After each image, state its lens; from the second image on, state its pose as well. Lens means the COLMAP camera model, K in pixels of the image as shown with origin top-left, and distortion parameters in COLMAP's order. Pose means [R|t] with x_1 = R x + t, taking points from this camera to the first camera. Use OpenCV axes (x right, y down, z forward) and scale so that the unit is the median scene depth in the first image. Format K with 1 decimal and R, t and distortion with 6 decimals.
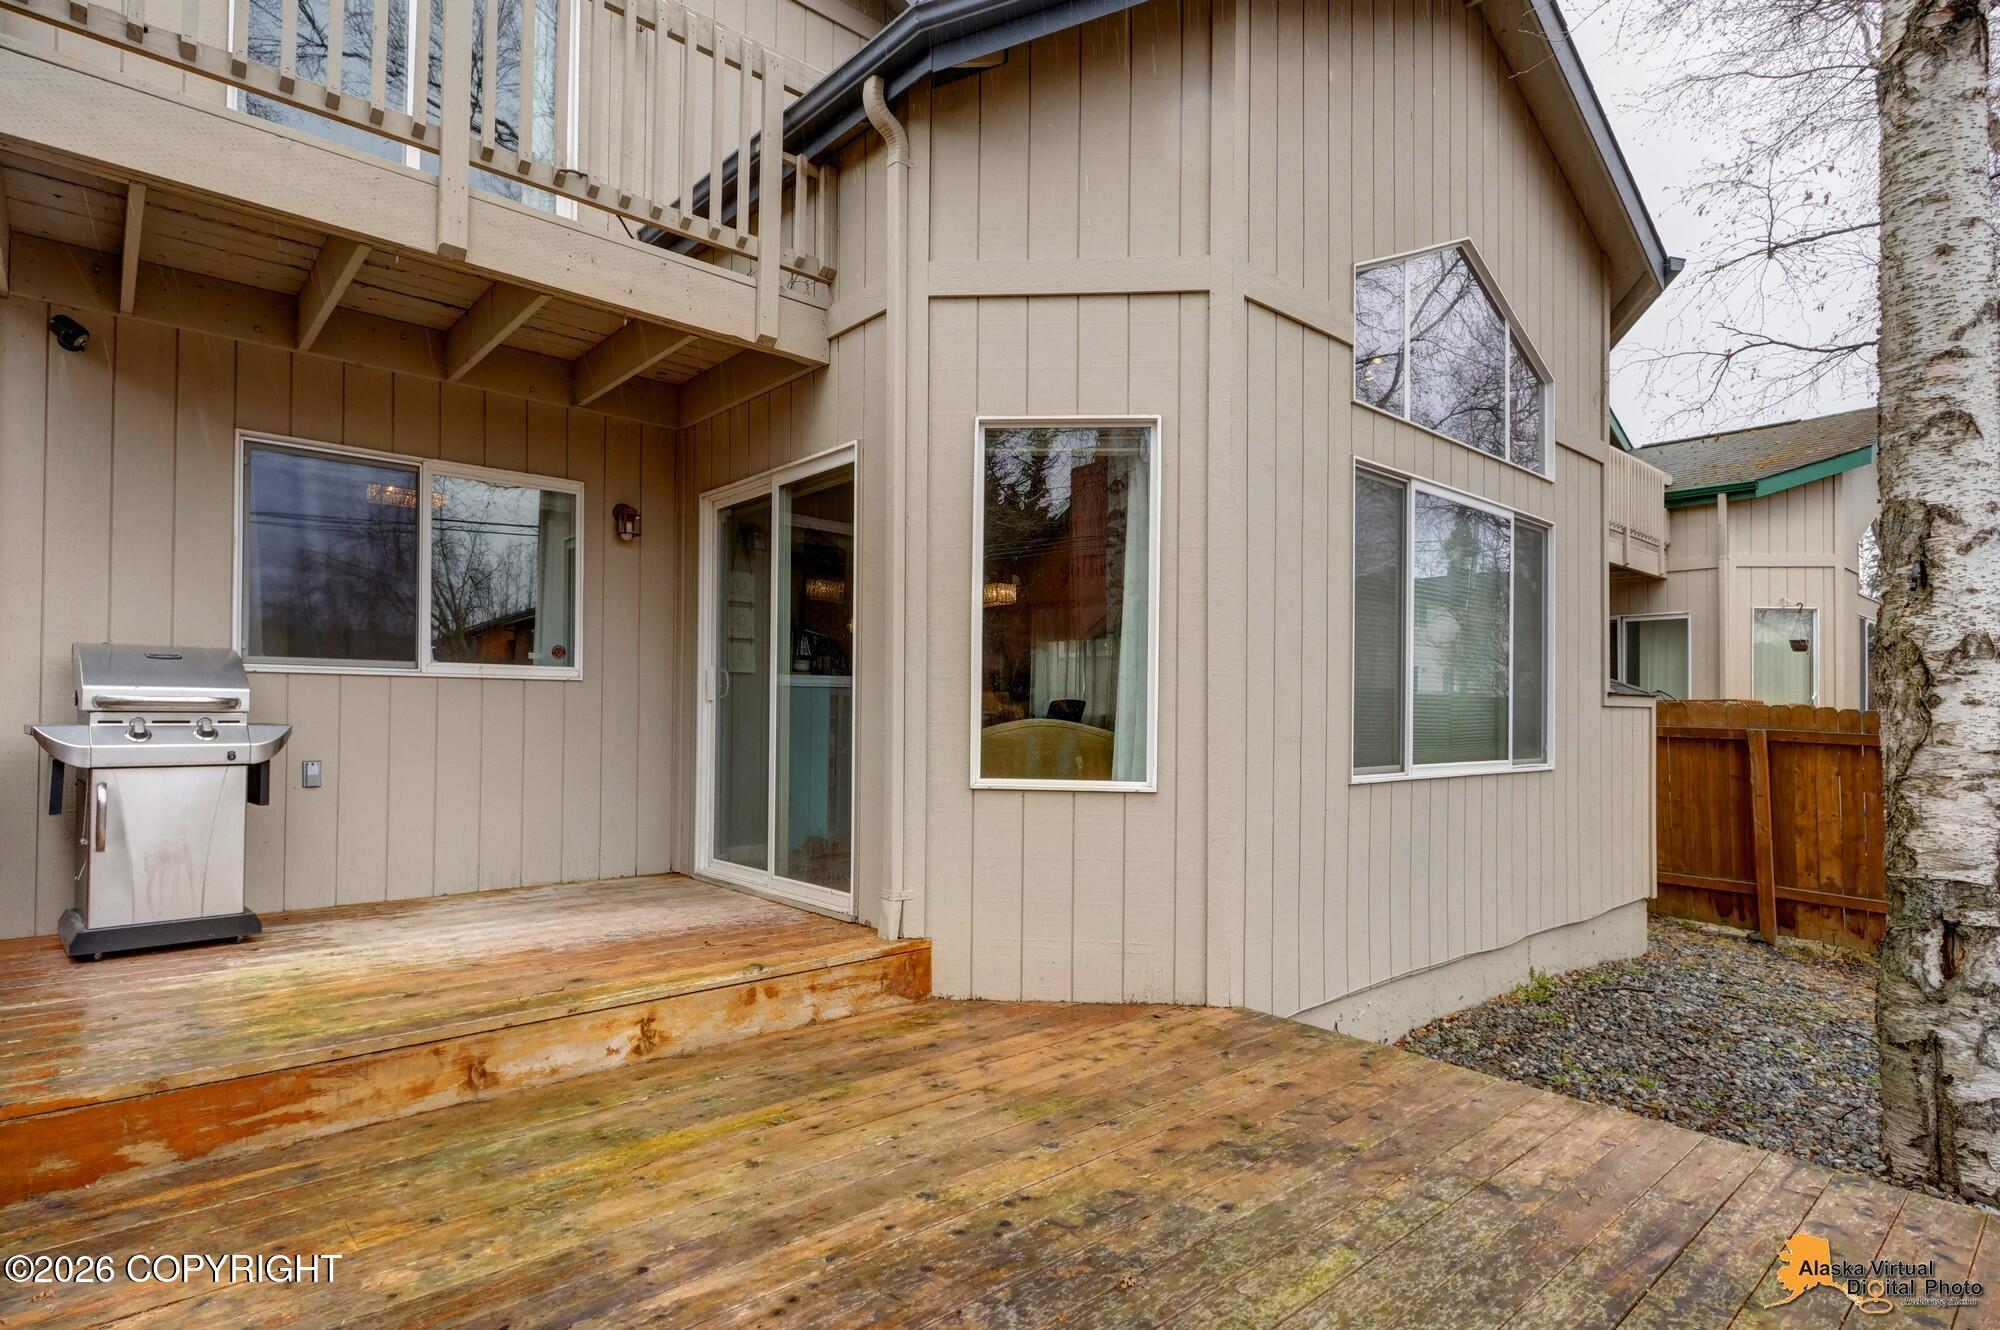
lens RADIAL K [[1012.4, 0, 951.3], [0, 1012.4, 690.8], [0, 0, 1]] dist [0.002368, 0.000627]
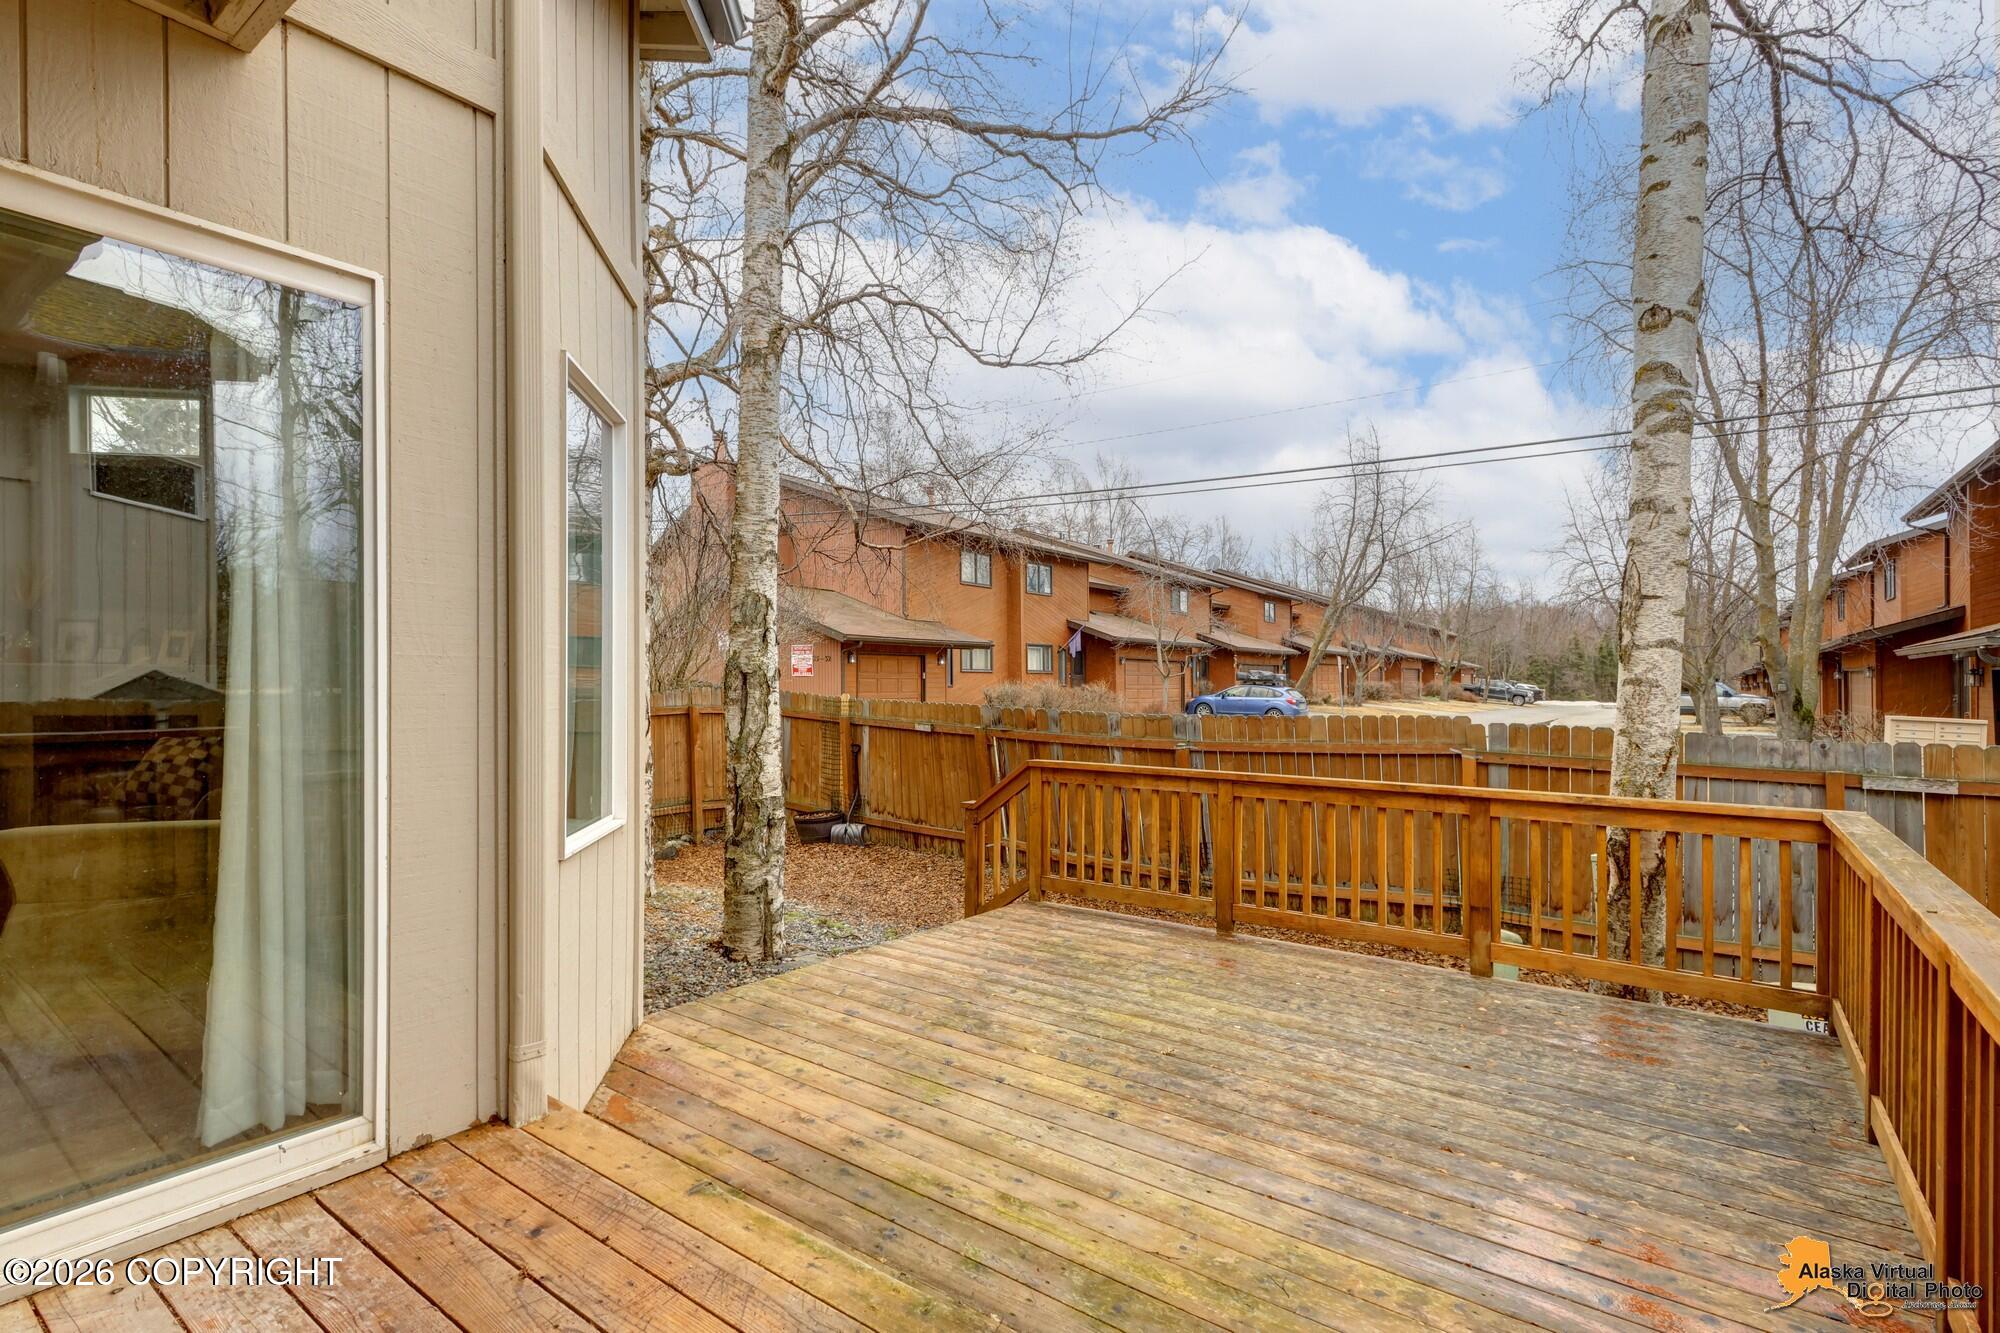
lens RADIAL K [[959.2, 0, 994.5], [0, 959.2, 692.0], [0, 0, 1]] dist [-0.002106, -0.000387]
pose [[-0.226032, -0.021932, 0.973873, -0.819826], [-0.018111, 0.999668, 0.018309, -0.042996], [-0.973951, -0.013500, -0.226355, 1.000523]]
